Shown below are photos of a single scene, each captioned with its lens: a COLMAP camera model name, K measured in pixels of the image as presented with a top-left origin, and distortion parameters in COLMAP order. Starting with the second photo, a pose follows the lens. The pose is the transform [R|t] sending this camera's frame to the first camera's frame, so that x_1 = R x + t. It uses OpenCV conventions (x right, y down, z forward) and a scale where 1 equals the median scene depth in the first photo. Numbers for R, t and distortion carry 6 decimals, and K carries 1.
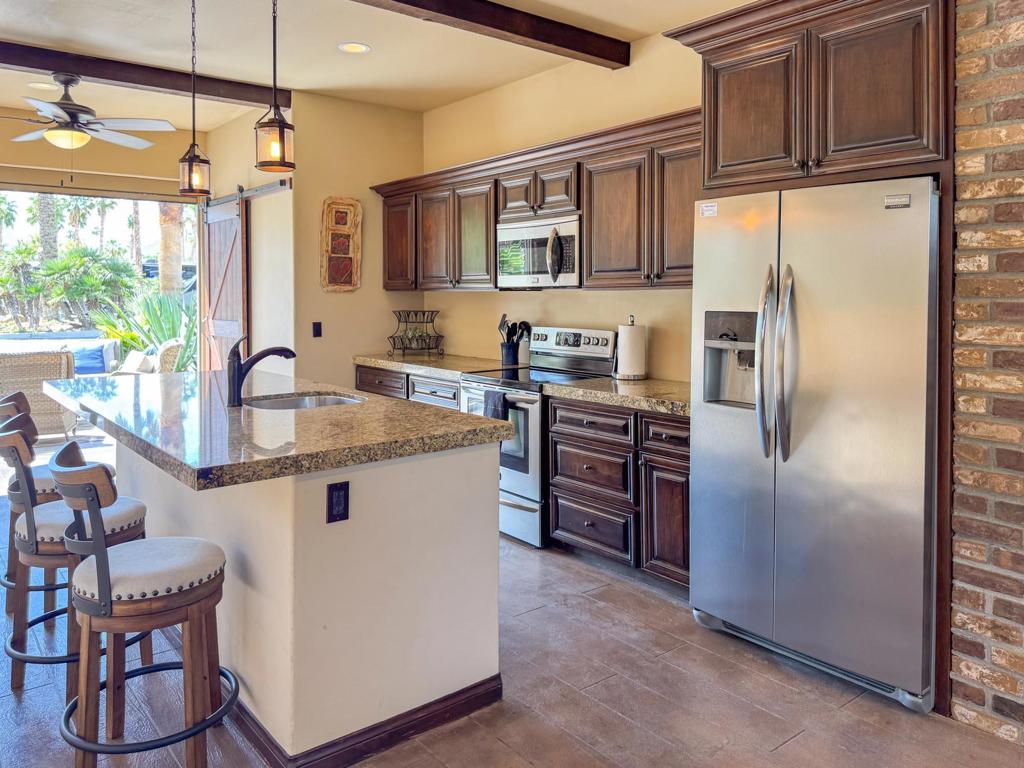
lens RADIAL K [[767.7, 0, 525.1], [0, 767.7, 295.9], [0, 0, 1]] dist [0.046876, -0.058348]
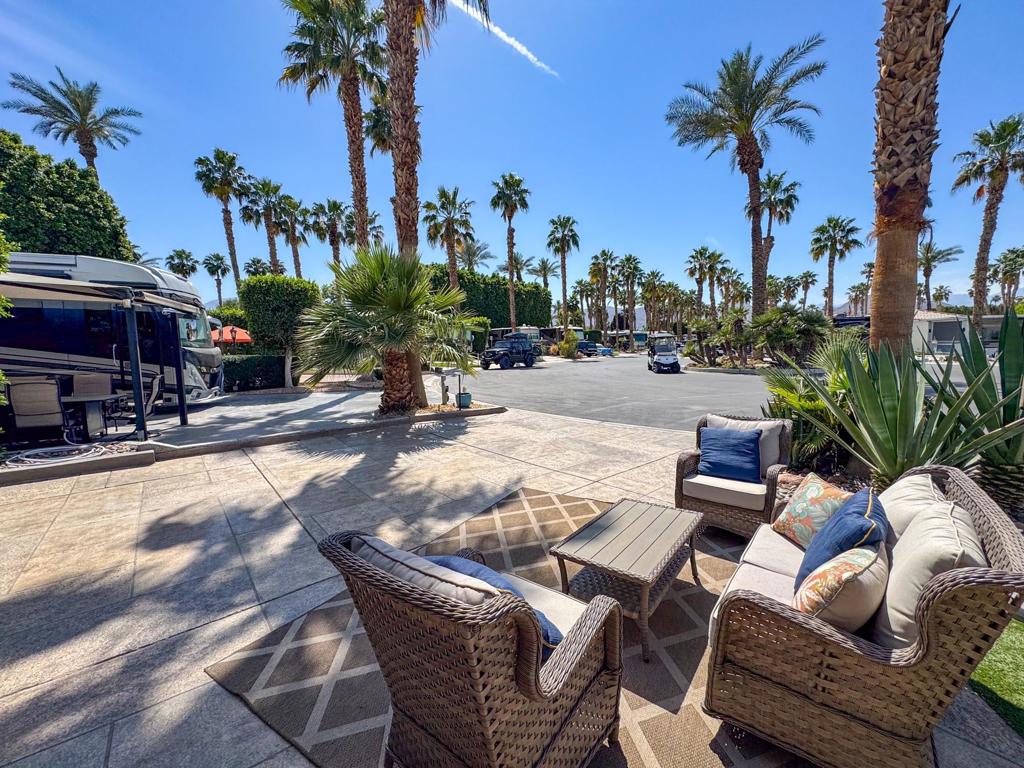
lens RADIAL K [[418.6, 0, 515.7], [0, 418.6, 370.5], [0, 0, 1]] dist [0.001007, 0.000283]
pose [[0.451513, 0.059188, -0.890299, -0.816077], [0.003730, 0.997664, 0.068217, -0.011482], [0.892257, -0.034122, 0.450238, 1.625564]]
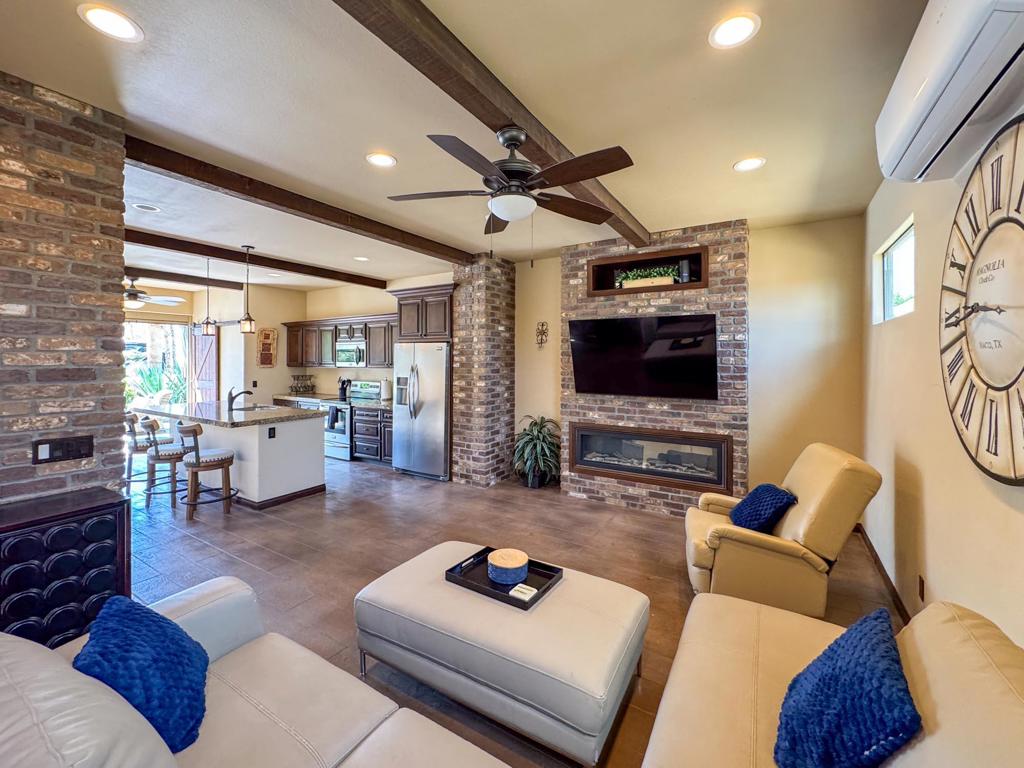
lens RADIAL K [[469.5, 0, 549.2], [0, 469.5, 343.9], [0, 0, 1]] dist [0.000749, 0.000130]
pose [[0.946014, 0.000727, 0.324125, 0.147562], [0.006266, 0.999770, -0.020532, -0.057683], [-0.324065, 0.021455, 0.945791, -0.841955]]
